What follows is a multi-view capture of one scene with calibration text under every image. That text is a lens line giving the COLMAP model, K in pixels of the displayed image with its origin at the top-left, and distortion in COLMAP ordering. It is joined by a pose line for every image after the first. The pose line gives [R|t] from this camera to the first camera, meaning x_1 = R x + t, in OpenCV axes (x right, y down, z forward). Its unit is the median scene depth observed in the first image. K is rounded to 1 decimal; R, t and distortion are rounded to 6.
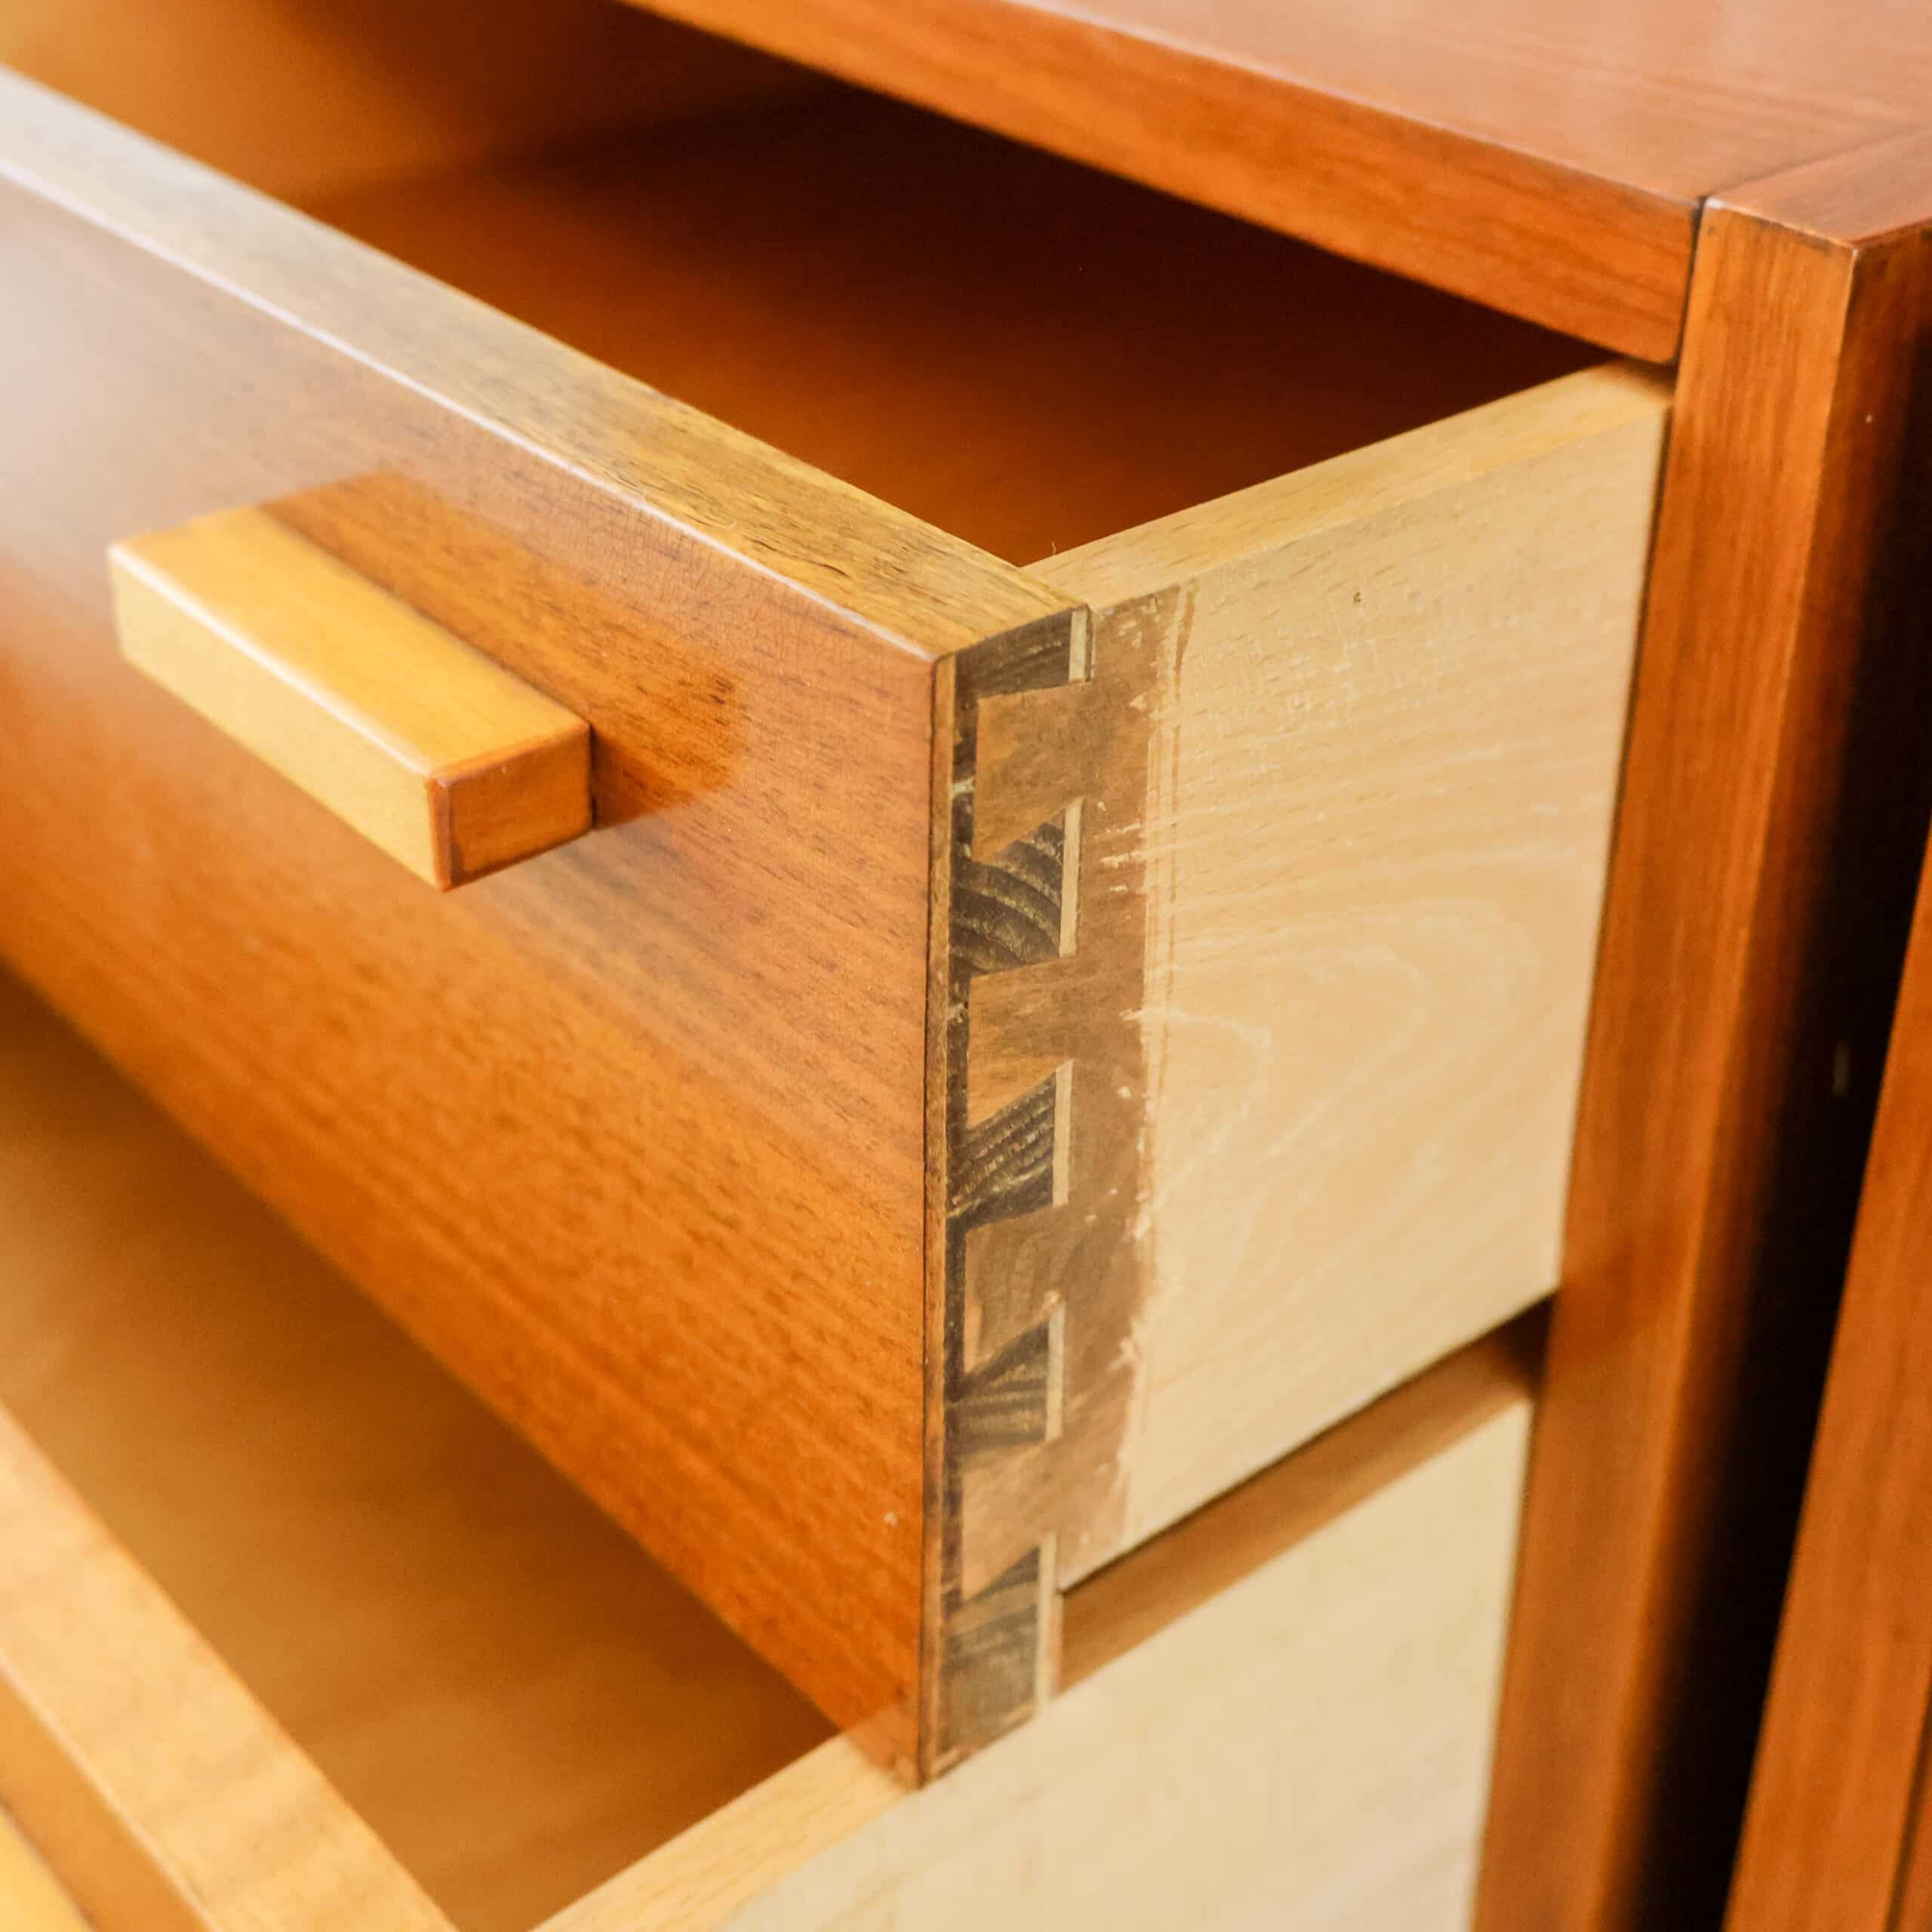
lens RADIAL K [[3136.1, 0, 966.0], [0, 3136.1, 781.9], [0, 0, 1]] dist [-0.000480, 0.013676]
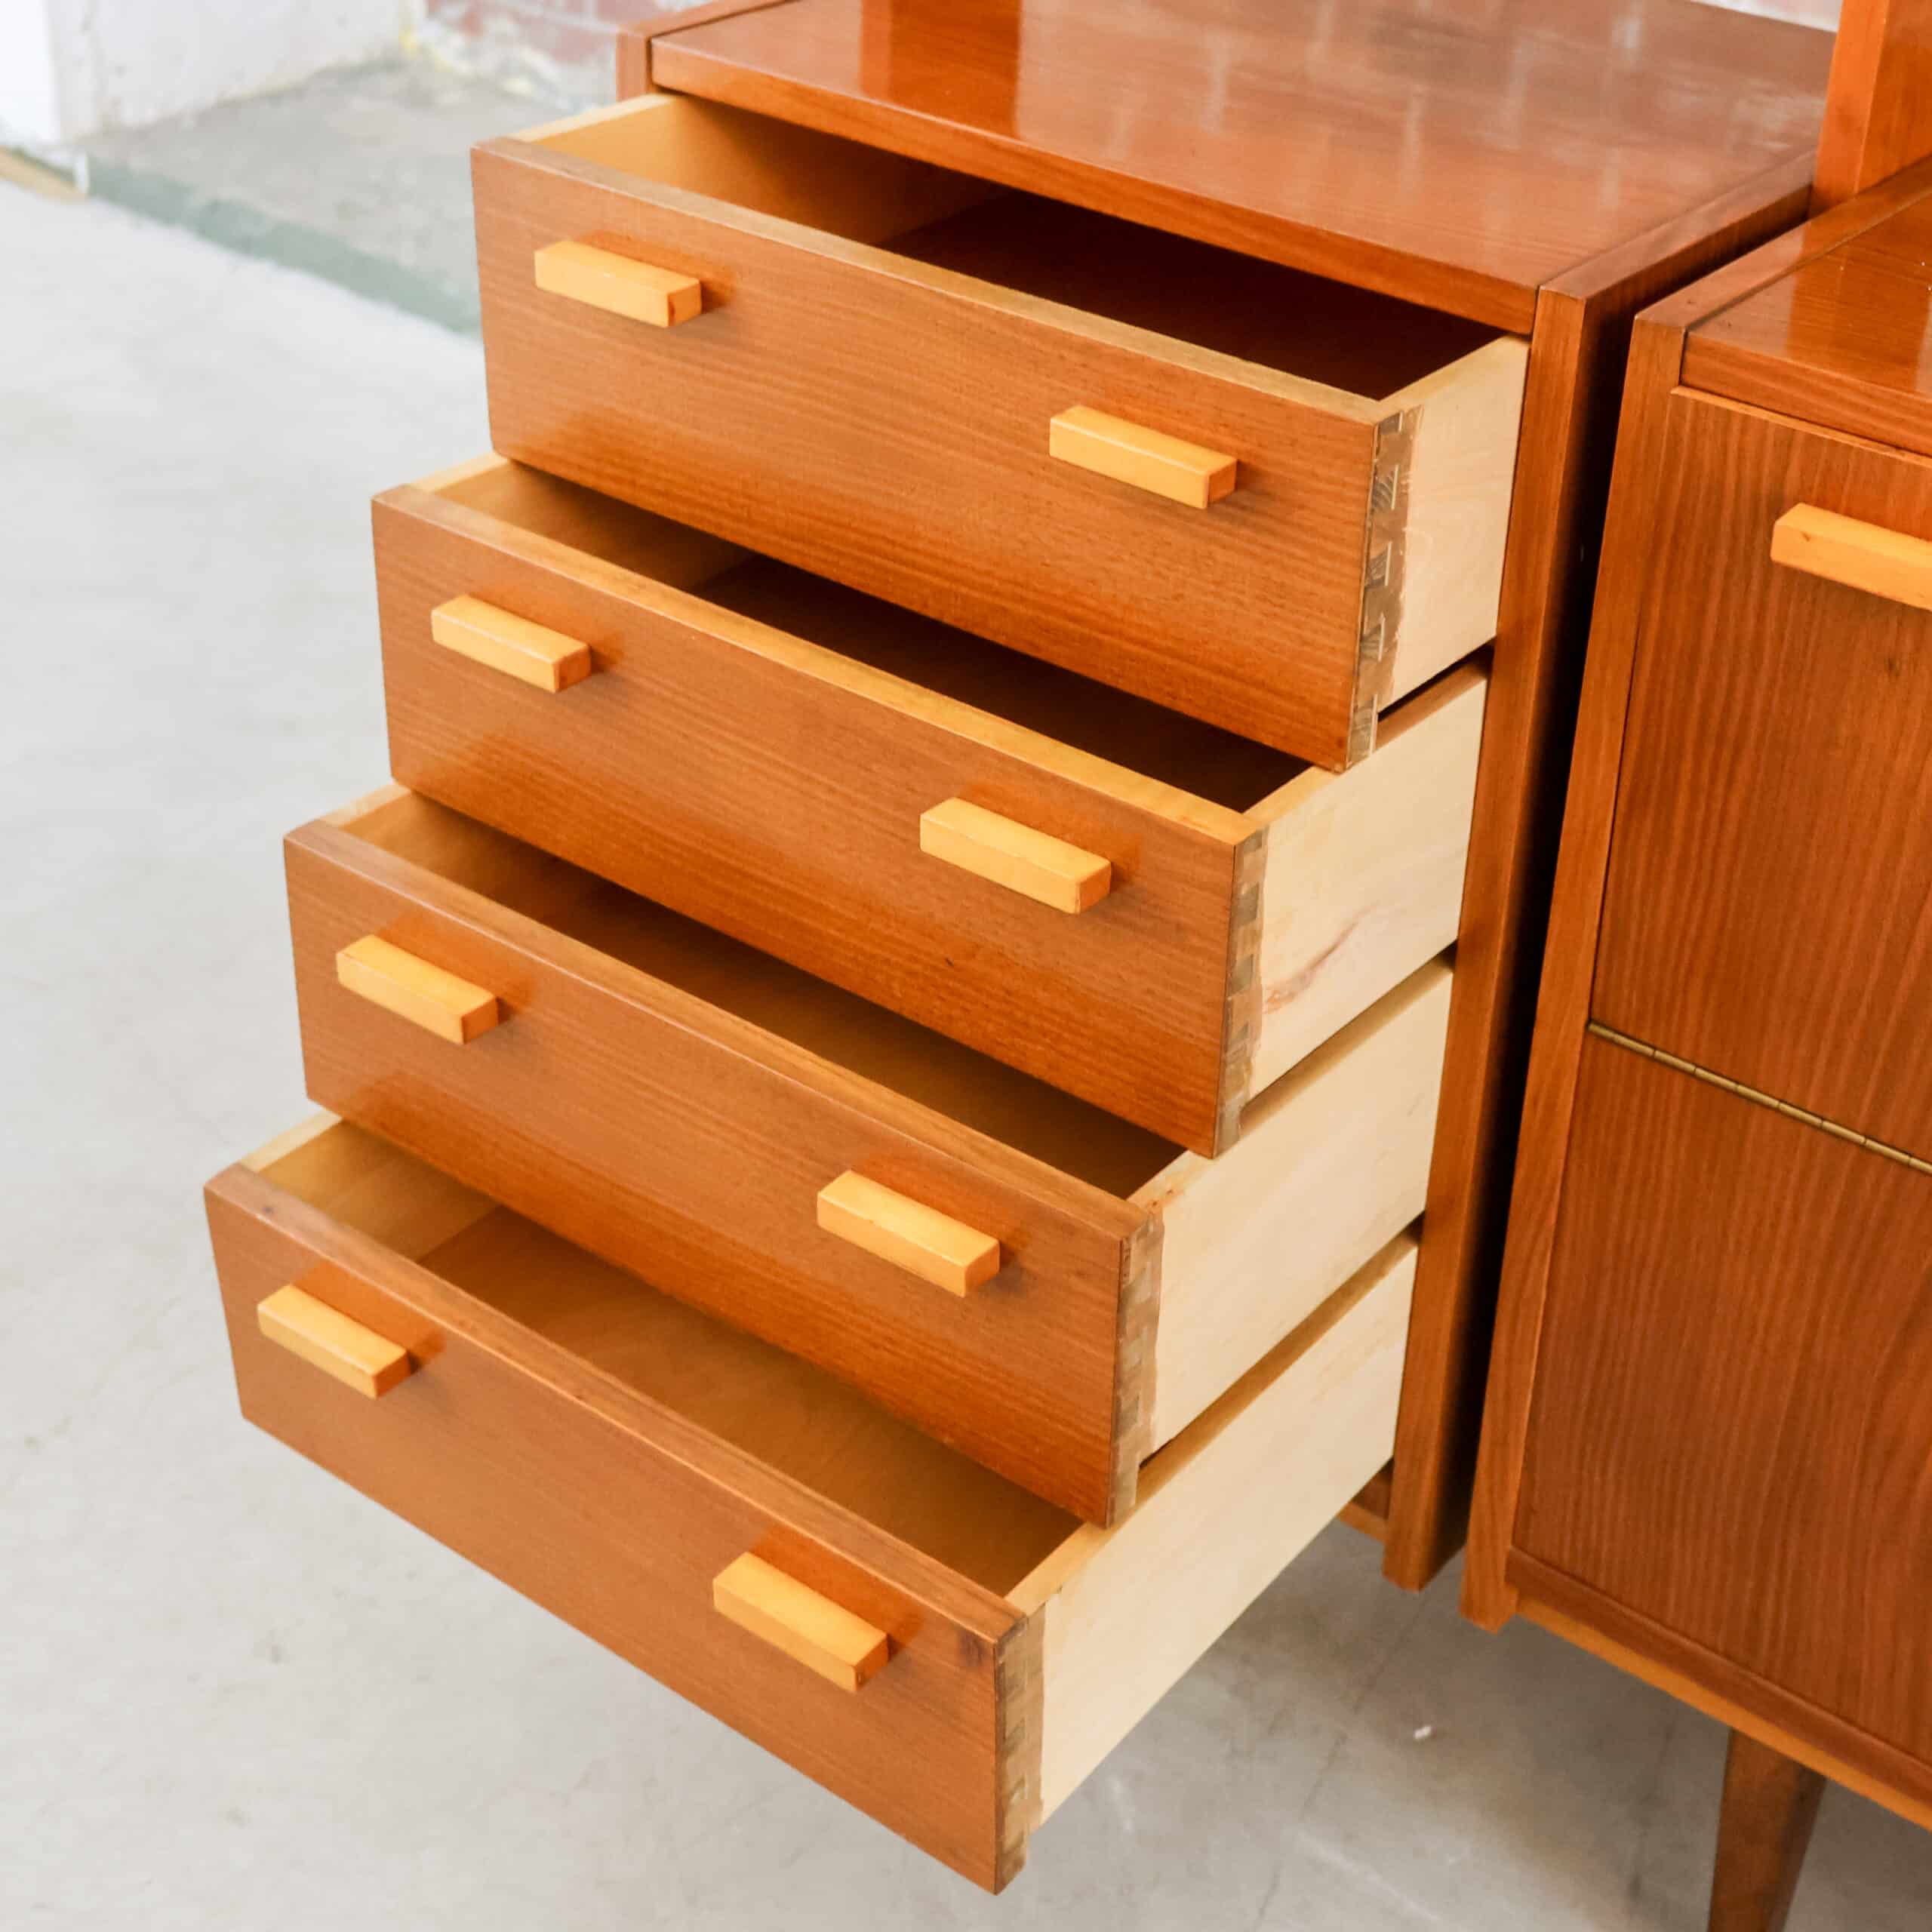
lens RADIAL K [[3301.6, 0, 966.0], [0, 3301.6, 966.0], [0, 0, 1]] dist [0.035831, 0.146925]
pose [[0.981799, -0.084633, 0.170024, -1.058509], [0.074102, 0.994972, 0.067370, 0.264109], [-0.174871, -0.053545, 0.983134, -2.492754]]
